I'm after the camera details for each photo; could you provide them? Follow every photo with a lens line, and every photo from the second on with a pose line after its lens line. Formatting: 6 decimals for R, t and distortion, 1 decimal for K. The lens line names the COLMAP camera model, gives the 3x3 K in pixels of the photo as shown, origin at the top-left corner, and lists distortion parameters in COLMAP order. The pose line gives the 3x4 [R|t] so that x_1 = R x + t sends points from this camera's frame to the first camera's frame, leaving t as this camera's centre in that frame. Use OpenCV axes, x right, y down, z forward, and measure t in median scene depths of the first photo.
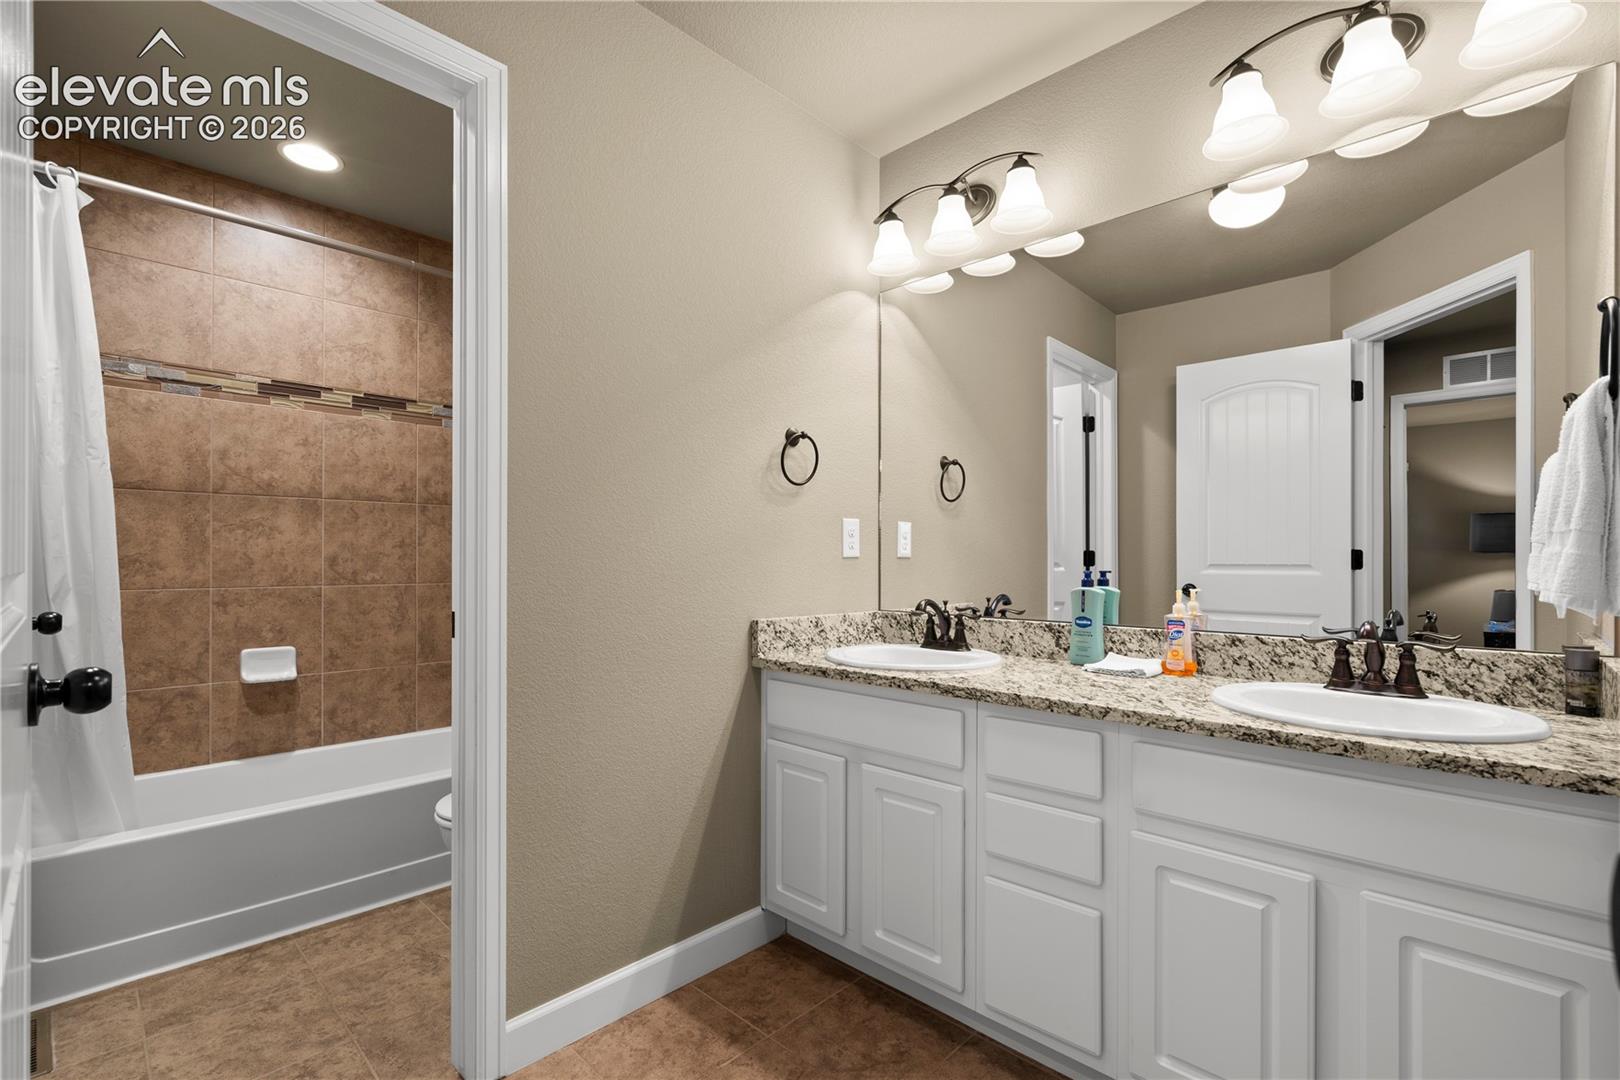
lens RADIAL K [[736.6, 0, 809.6], [0, 736.6, 549.5], [0, 0, 1]] dist [-0.002368, 0.000406]
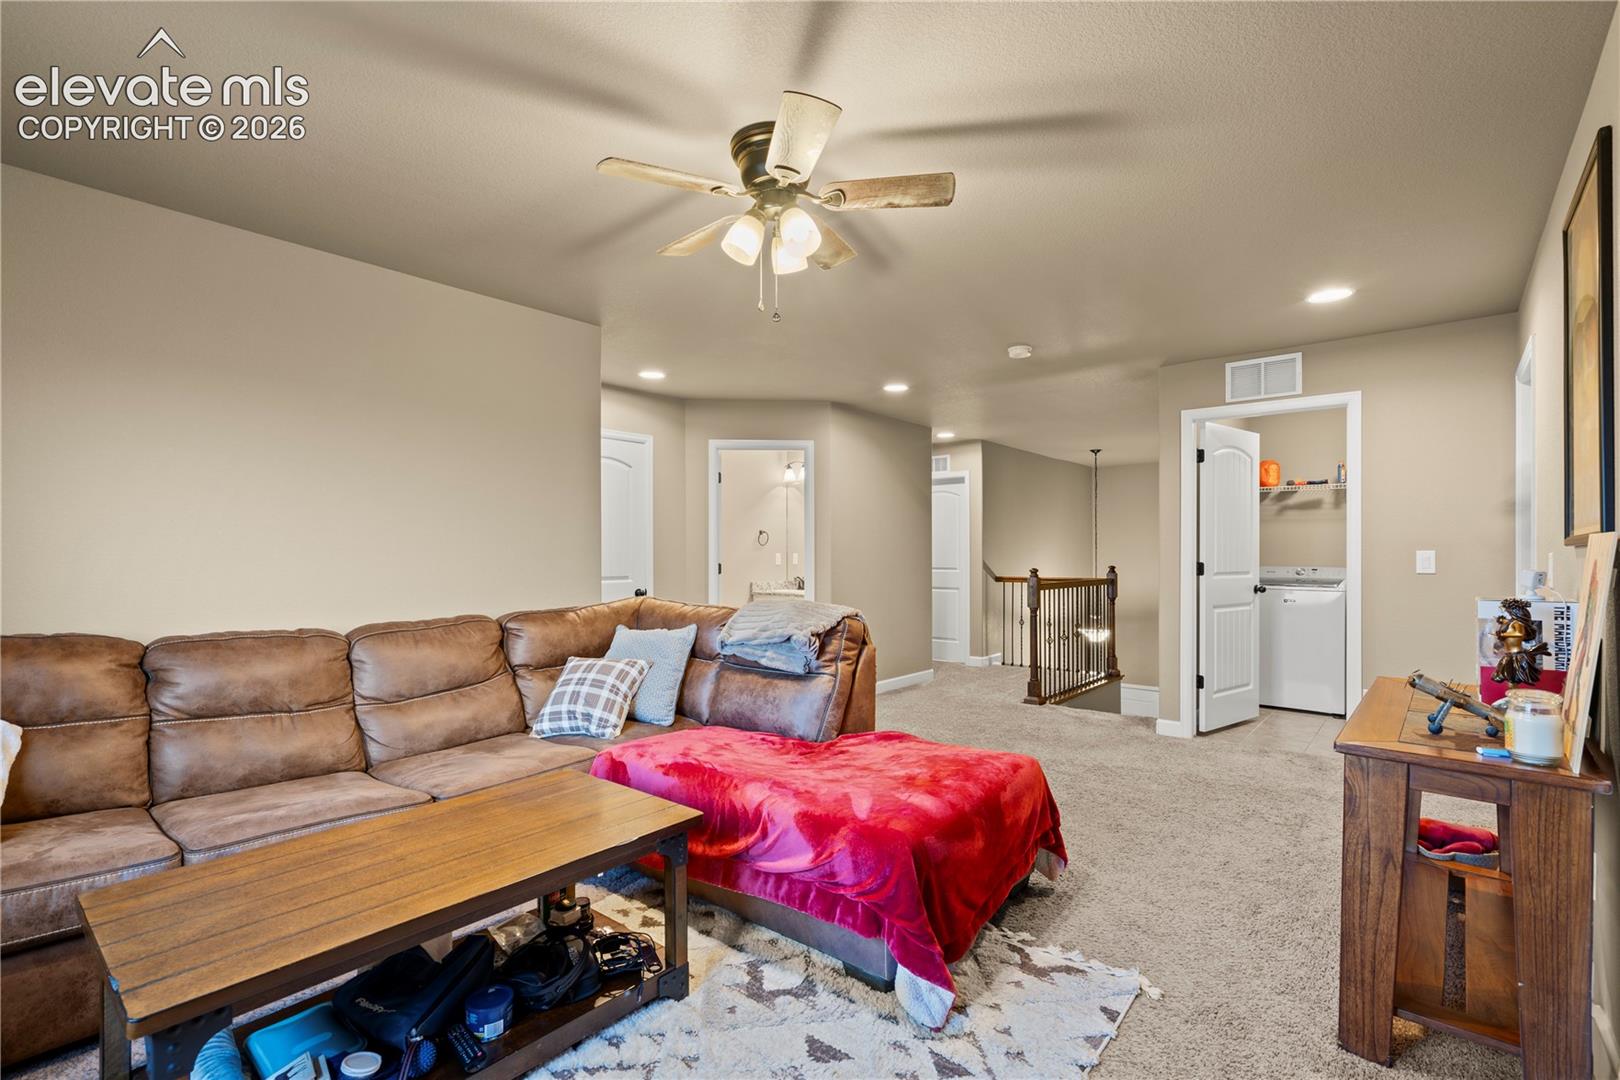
lens RADIAL K [[736.6, 0, 804.3], [0, 736.6, 548.2], [0, 0, 1]] dist [-0.002368, 0.000406]
pose [[0.998165, -0.000106, 0.060548, -0.028326], [0.000582, 0.999969, -0.007839, -0.039362], [-0.060545, 0.007860, 0.998135, -2.416414]]
